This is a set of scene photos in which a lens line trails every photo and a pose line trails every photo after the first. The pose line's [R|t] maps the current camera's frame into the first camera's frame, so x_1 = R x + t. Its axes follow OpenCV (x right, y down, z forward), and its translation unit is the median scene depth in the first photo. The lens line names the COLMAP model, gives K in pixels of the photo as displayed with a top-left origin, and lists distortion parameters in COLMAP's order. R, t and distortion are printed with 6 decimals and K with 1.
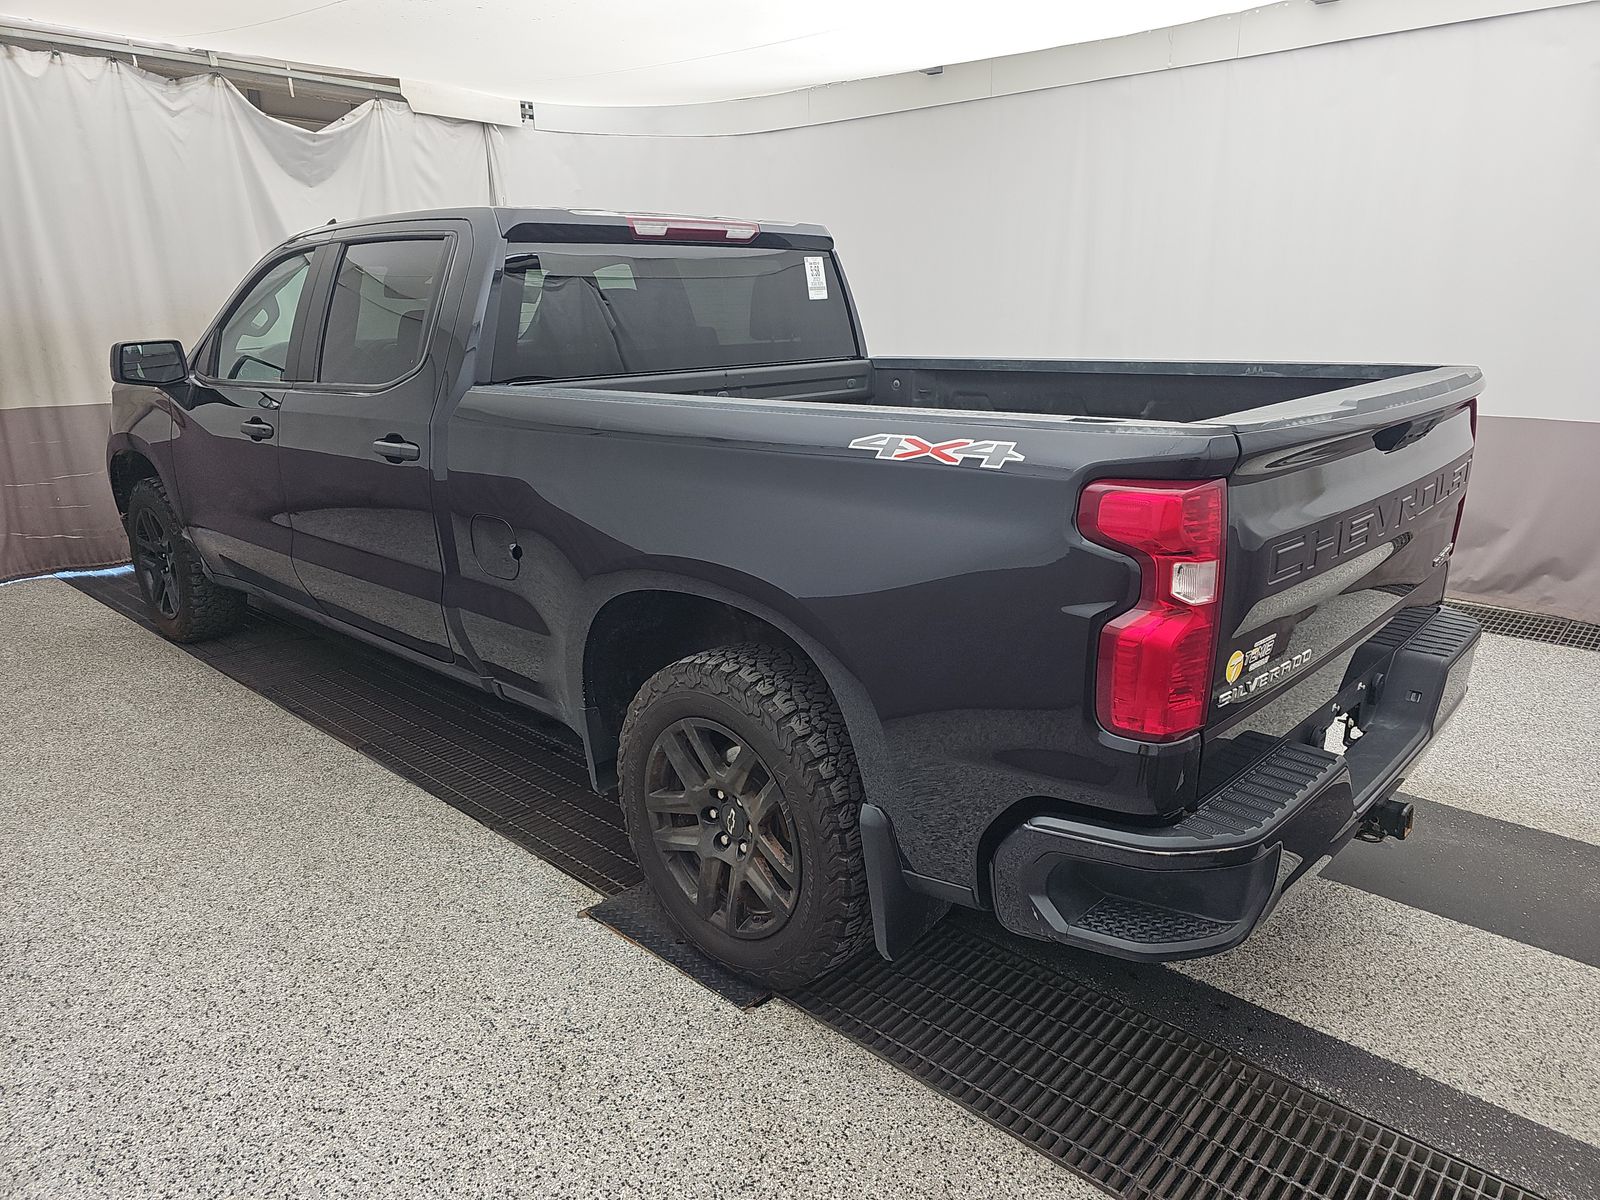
lens RADIAL K [[1045.8, 0, 800.0], [0, 1045.8, 600.0], [0, 0, 1]] dist [-0.003158, 0.000088]
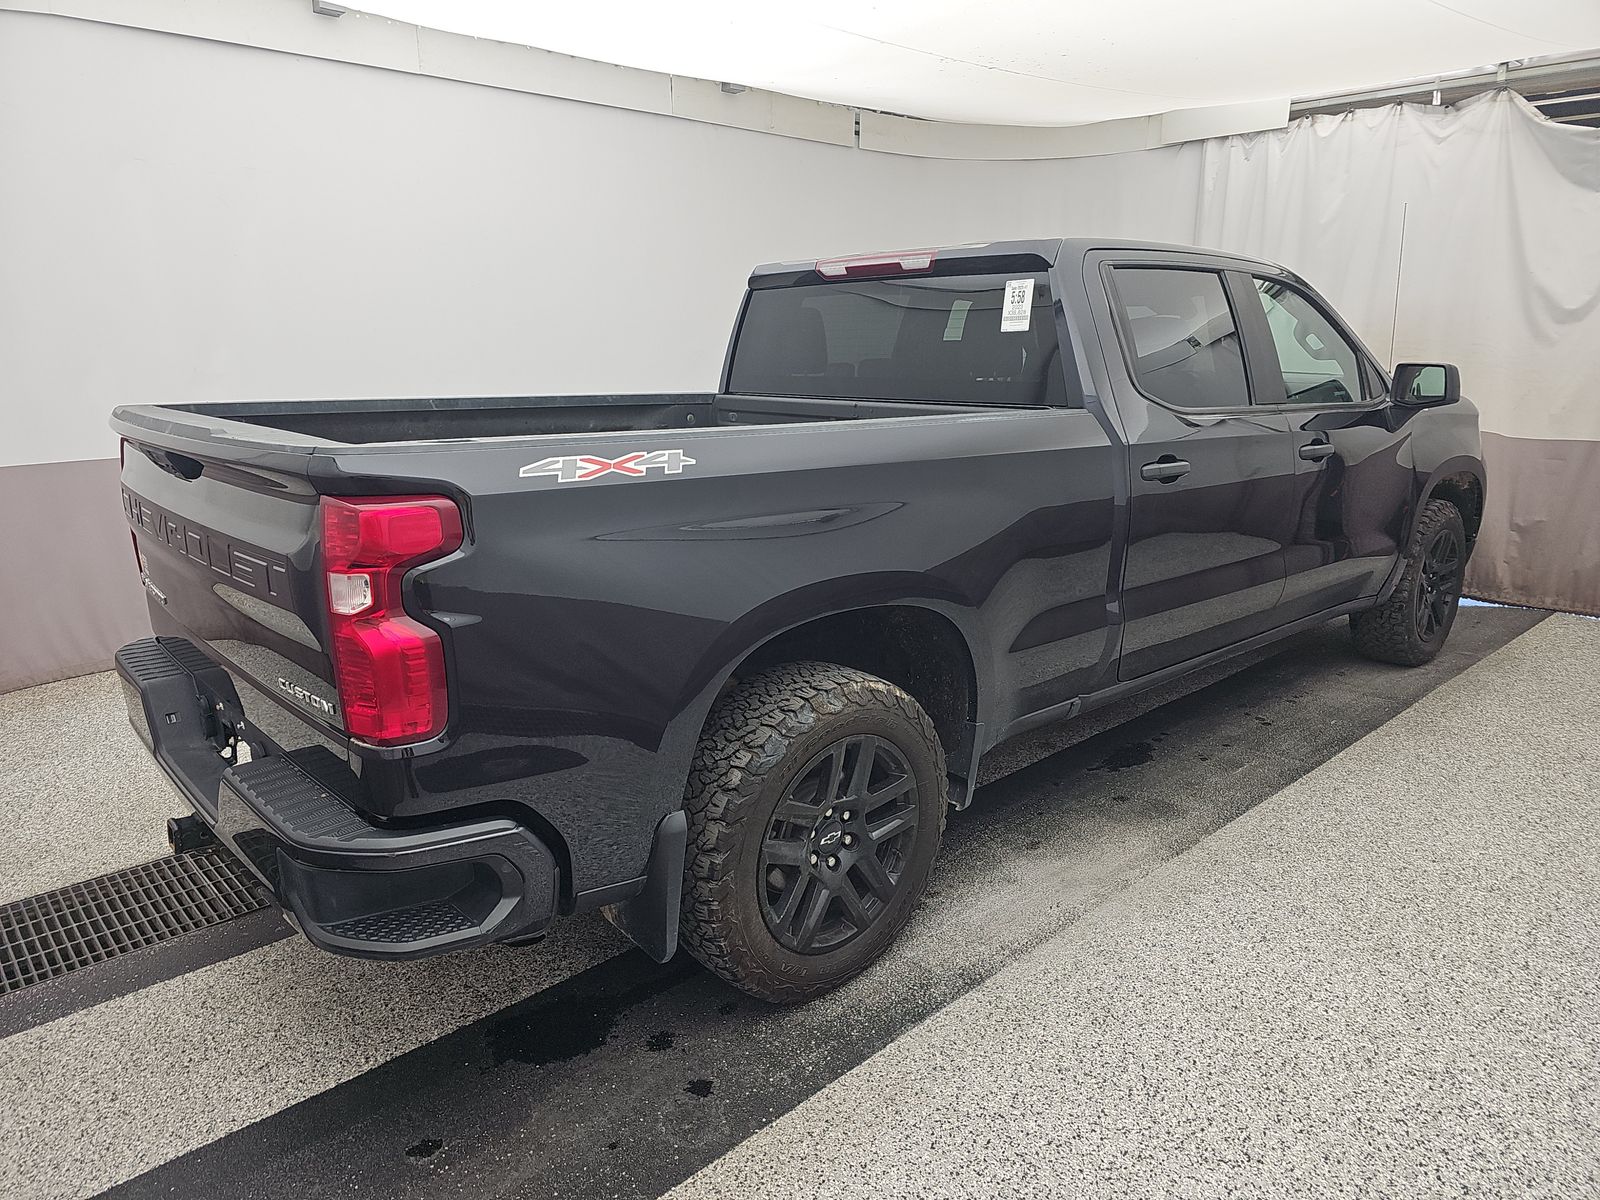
lens RADIAL K [[1045.8, 0, 800.0], [0, 1045.8, 600.0], [0, 0, 1]] dist [-0.003158, 0.000088]
pose [[-0.068105, 0.249538, -0.965967, 0.875287], [-0.269359, 0.927661, 0.258633, -0.261426], [0.960629, 0.277806, 0.004037, 0.902077]]
